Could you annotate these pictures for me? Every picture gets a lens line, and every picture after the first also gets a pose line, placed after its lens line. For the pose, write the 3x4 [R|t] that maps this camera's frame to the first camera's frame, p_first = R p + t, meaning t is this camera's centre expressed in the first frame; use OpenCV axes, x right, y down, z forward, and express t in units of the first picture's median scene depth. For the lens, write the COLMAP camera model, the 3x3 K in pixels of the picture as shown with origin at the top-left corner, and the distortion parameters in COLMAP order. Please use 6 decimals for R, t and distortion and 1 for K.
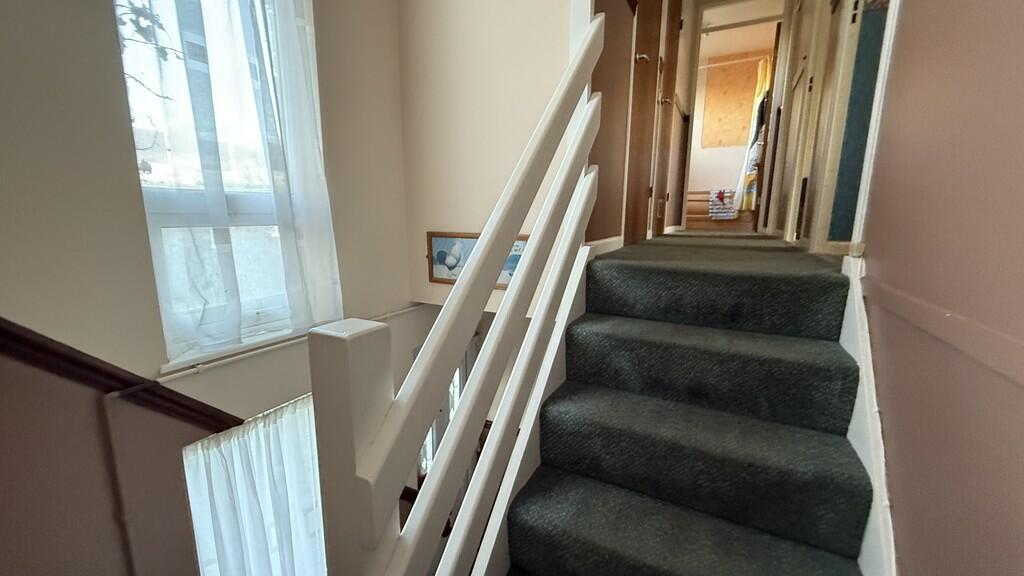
lens RADIAL K [[407.6, 0, 512.2], [0, 407.6, 292.4], [0, 0, 1]] dist [-0.000281, -0.000197]
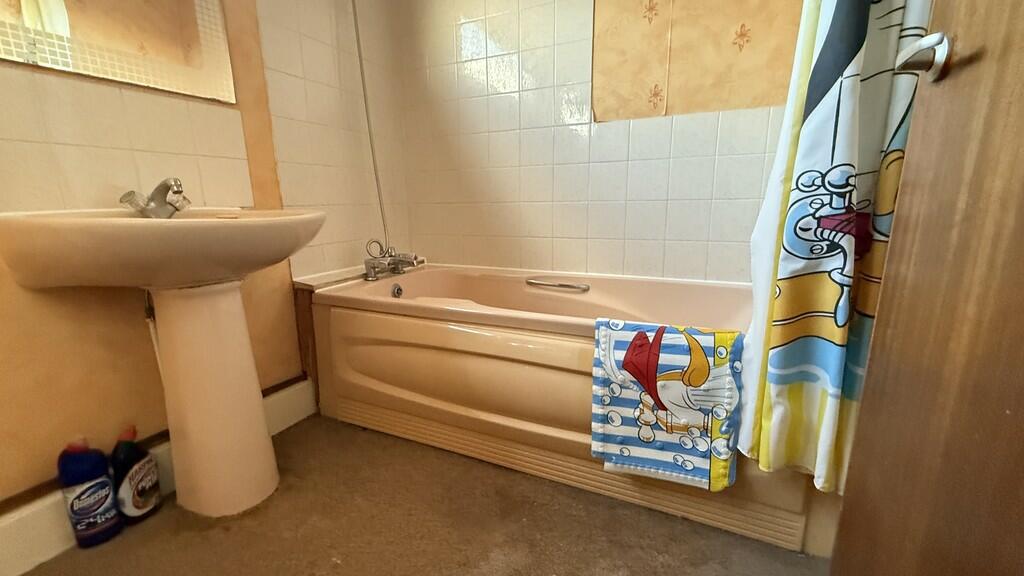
lens RADIAL K [[407.6, 0, 512.8], [0, 407.6, 286.2], [0, 0, 1]] dist [-0.000281, -0.000197]
pose [[0.998856, -0.029346, 0.037764, 0.440658], [0.028360, 0.999250, 0.026376, -0.278316], [-0.038509, -0.025275, 0.998939, 0.803068]]
